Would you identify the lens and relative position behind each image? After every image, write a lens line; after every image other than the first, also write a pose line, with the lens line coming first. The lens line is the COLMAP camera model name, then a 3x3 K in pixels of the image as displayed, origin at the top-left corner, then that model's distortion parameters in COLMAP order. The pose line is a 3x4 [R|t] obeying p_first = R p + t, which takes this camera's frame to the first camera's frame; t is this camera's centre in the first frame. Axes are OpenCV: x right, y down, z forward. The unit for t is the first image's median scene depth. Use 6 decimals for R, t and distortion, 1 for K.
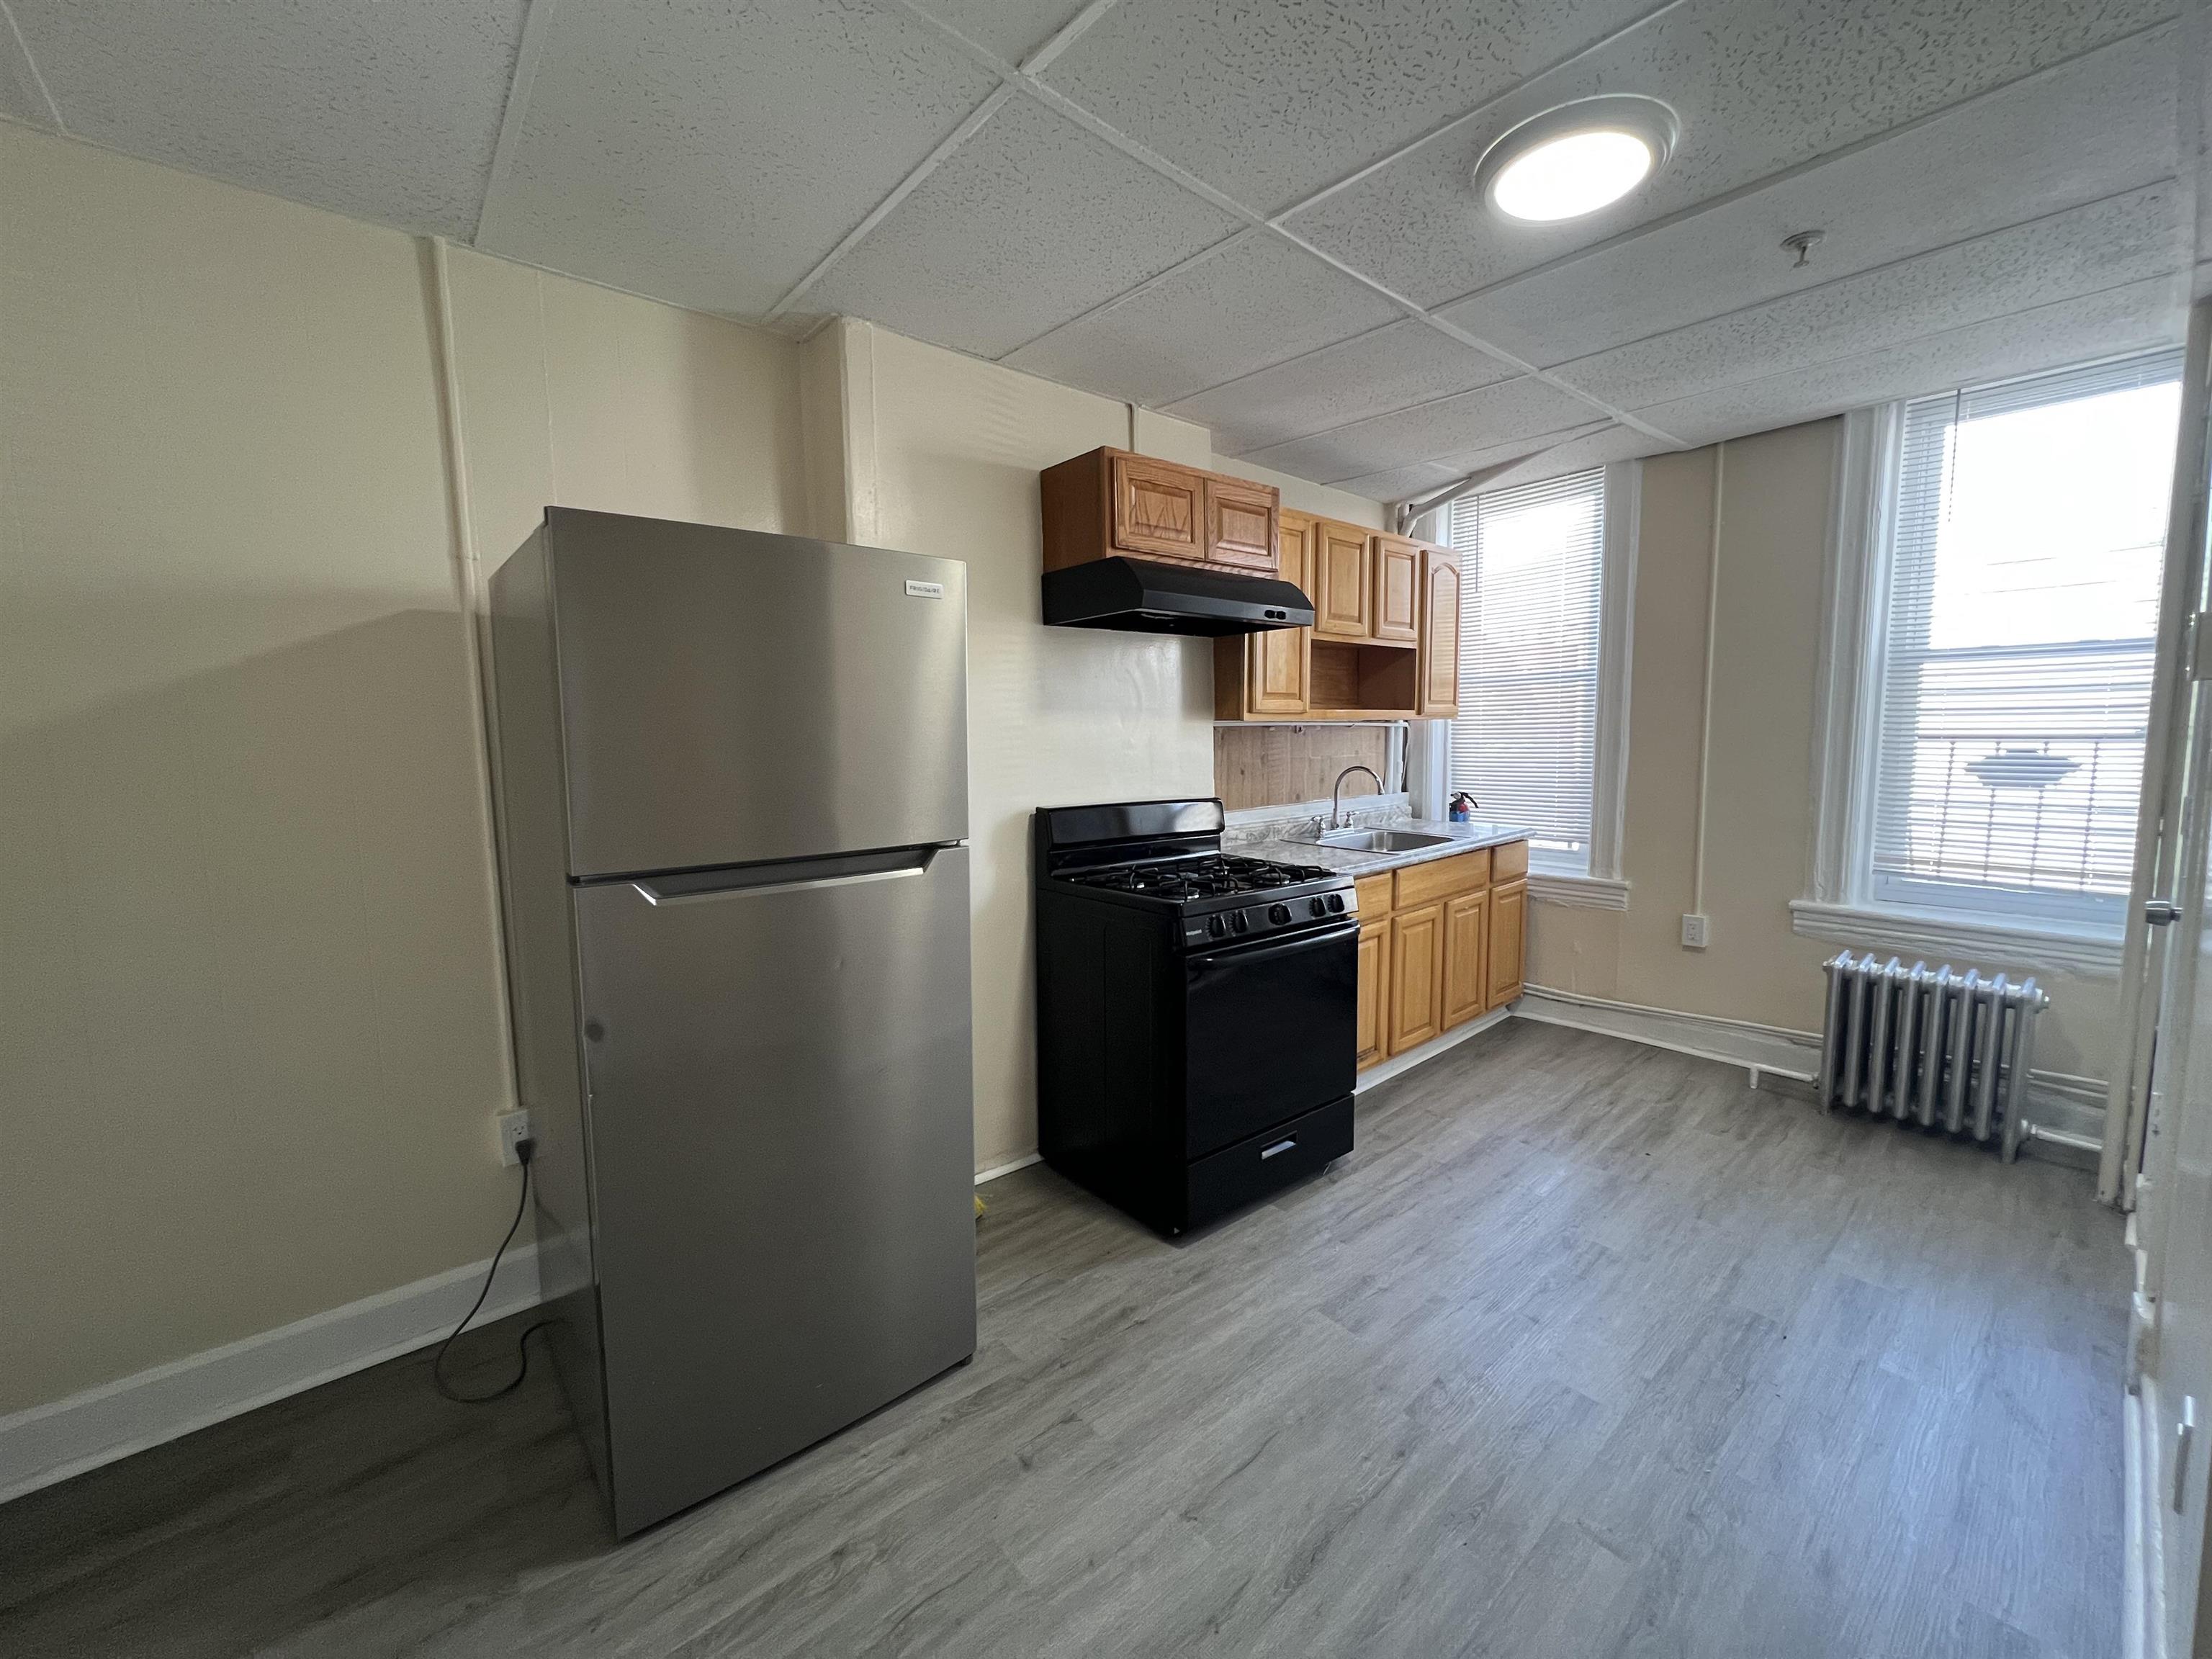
lens RADIAL K [[885.1, 0, 1101.8], [0, 885.1, 822.8], [0, 0, 1]] dist [-0.004108, 0.000025]
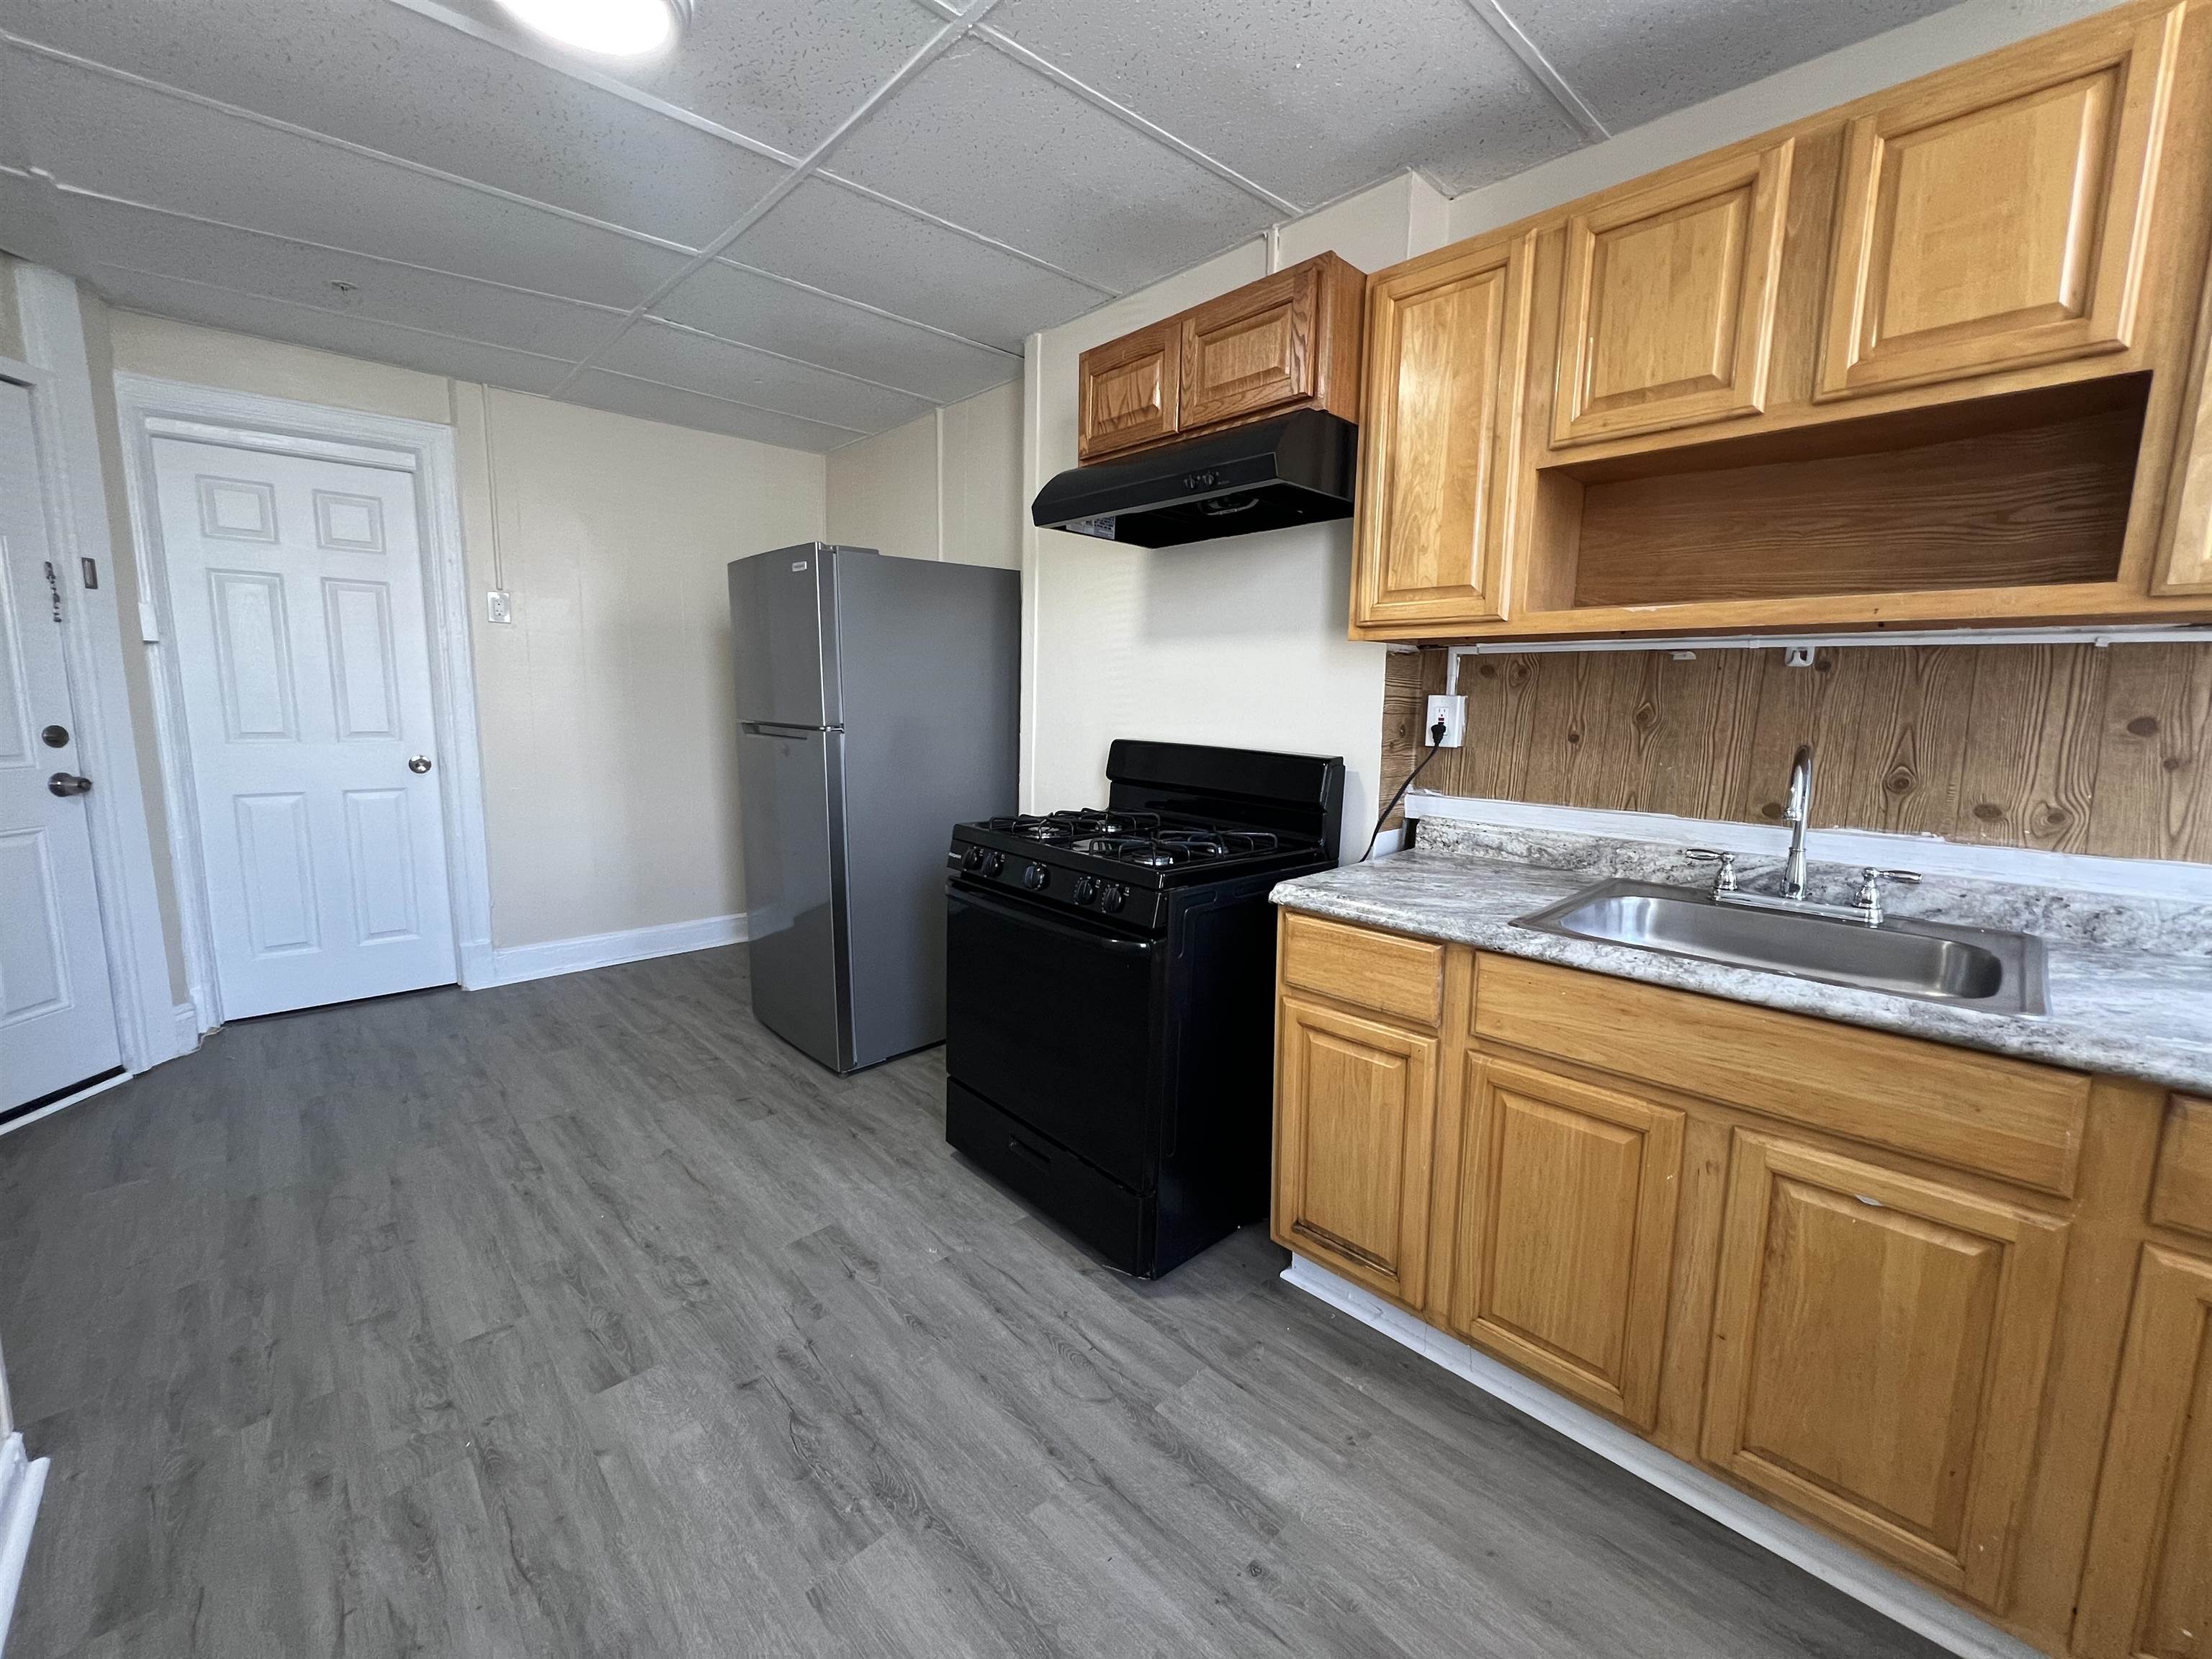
lens RADIAL K [[885.1, 0, 1101.8], [0, 885.1, 822.8], [0, 0, 1]] dist [-0.004108, 0.000025]
pose [[0.051302, 0.155224, -0.986546, 0.776121], [-0.122673, 0.981346, 0.148026, -0.057467], [0.991120, 0.113428, 0.069387, 0.771940]]
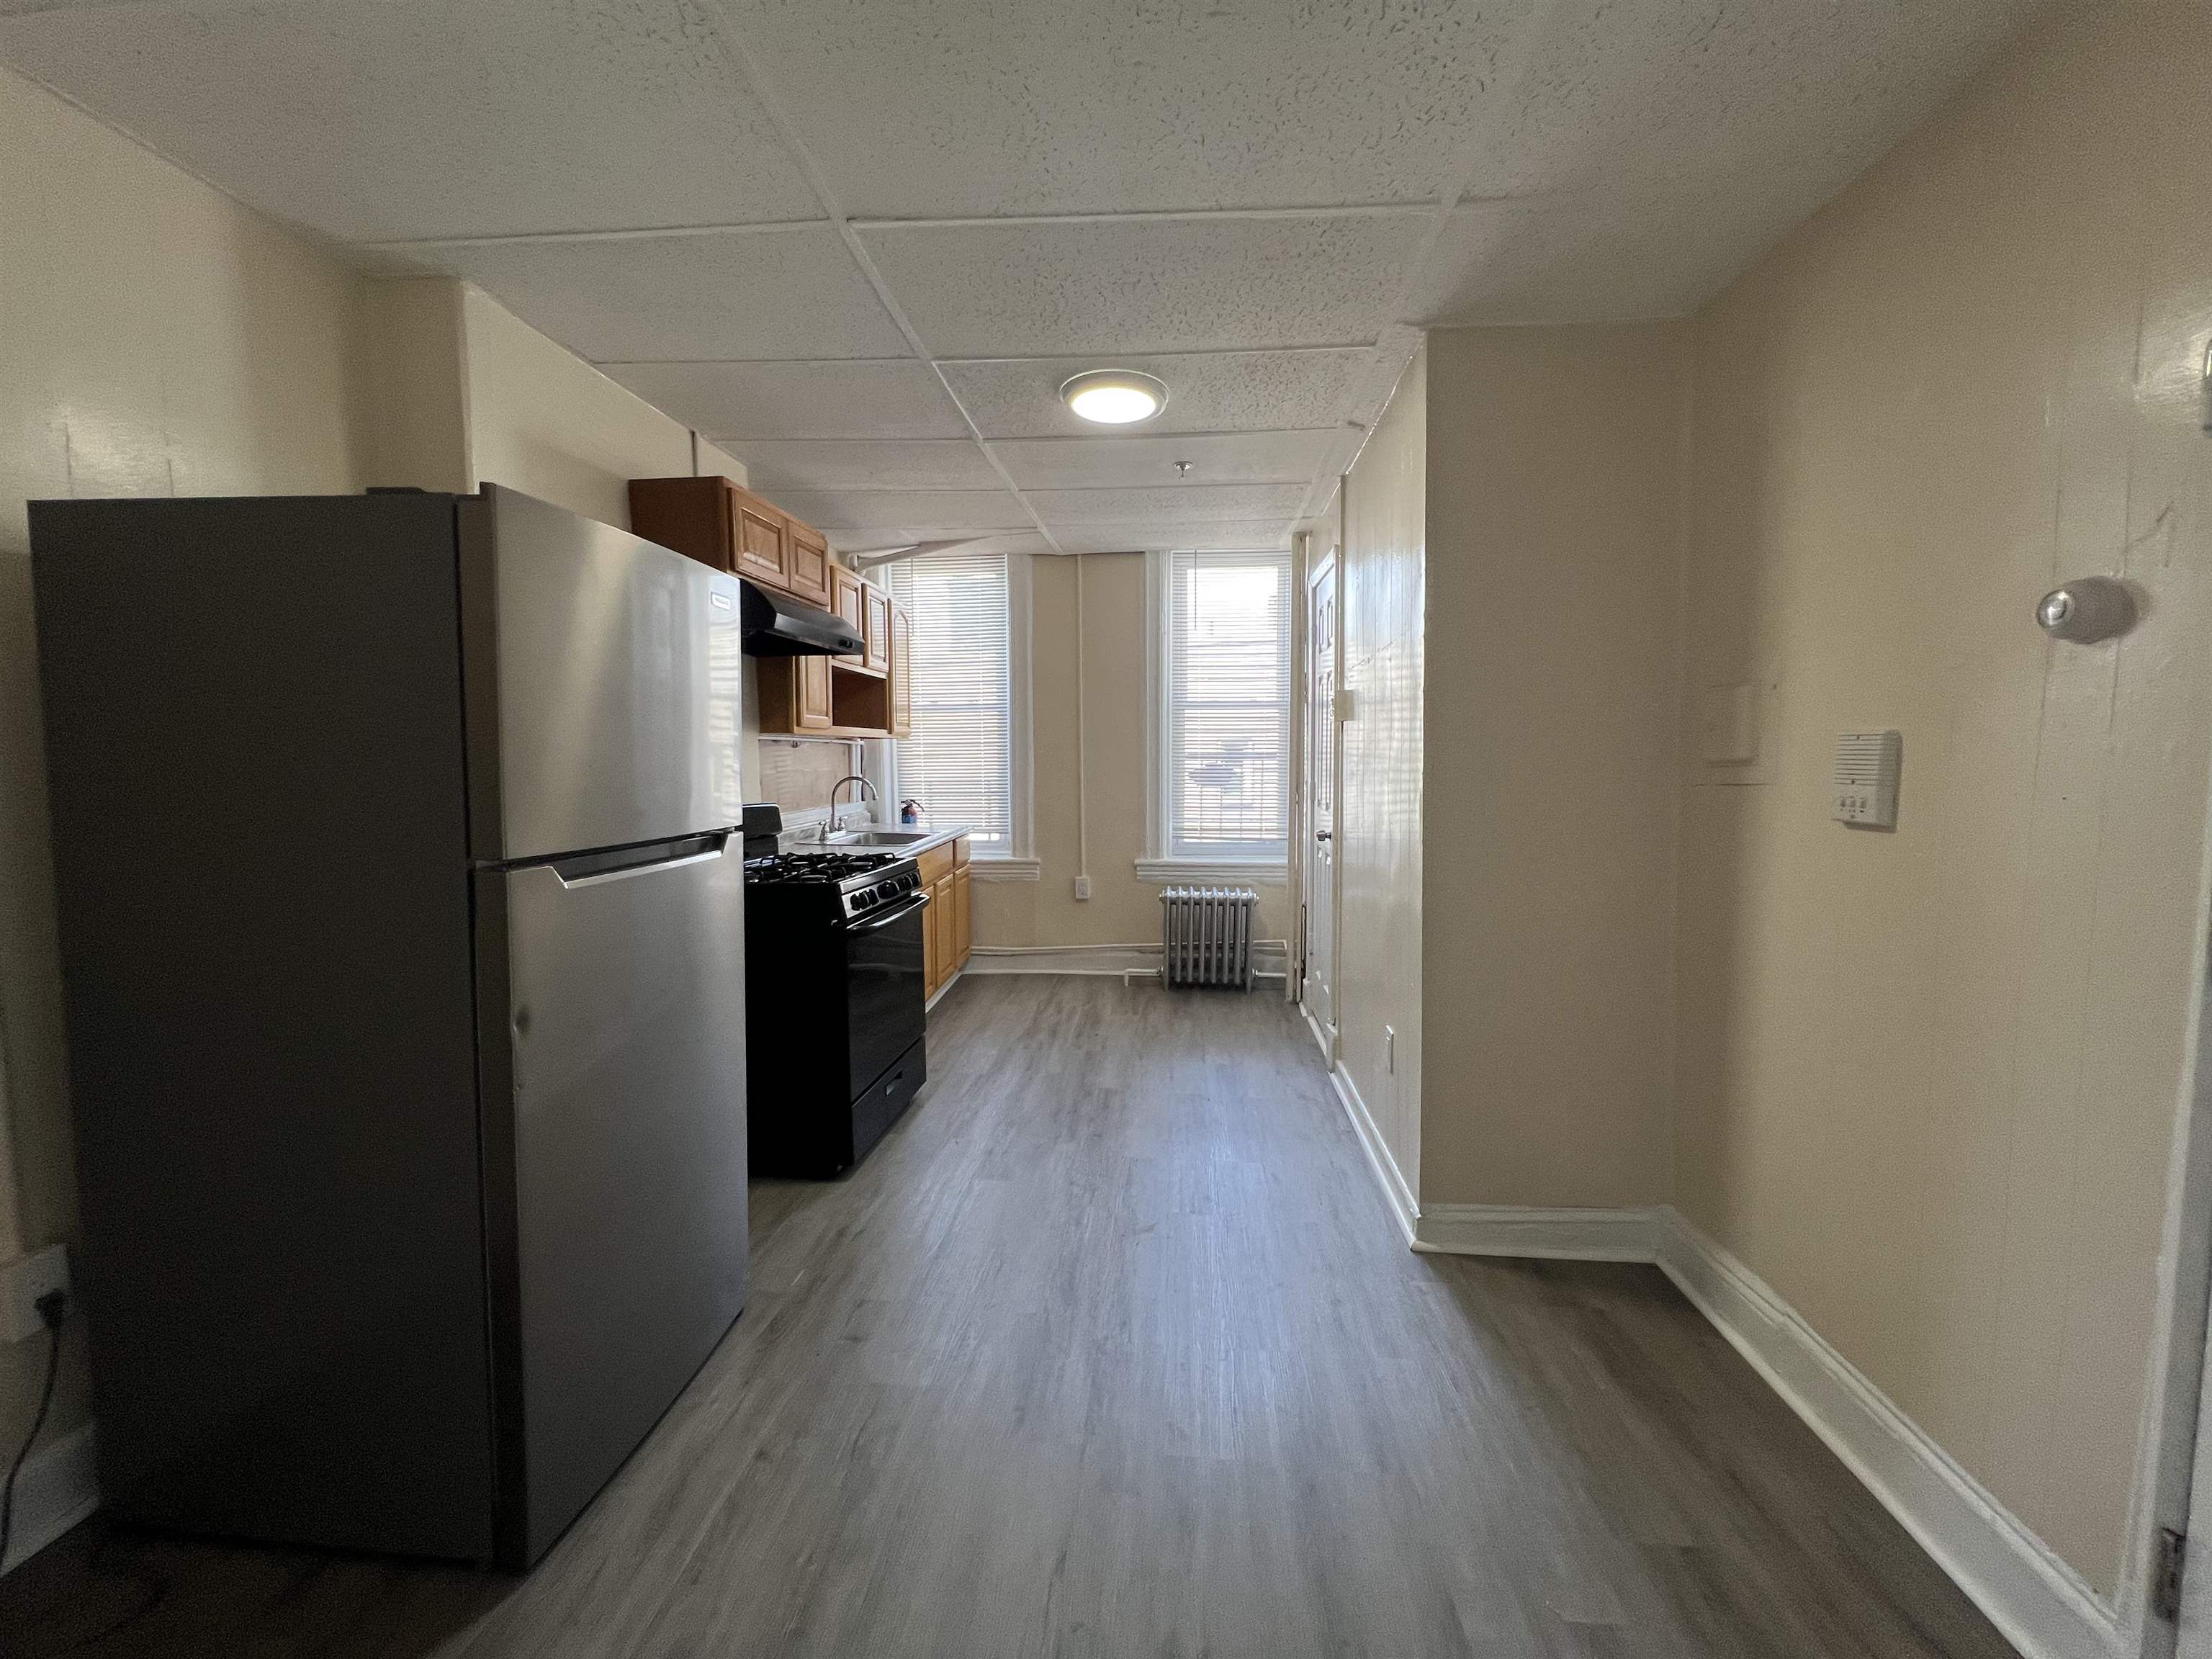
lens RADIAL K [[885.1, 0, 1101.8], [0, 885.1, 822.8], [0, 0, 1]] dist [-0.004108, 0.000025]
pose [[0.714846, -0.043532, 0.697925, -0.337598], [0.065628, 0.997832, -0.004981, 0.028074], [-0.696195, 0.049364, 0.716153, -0.066365]]
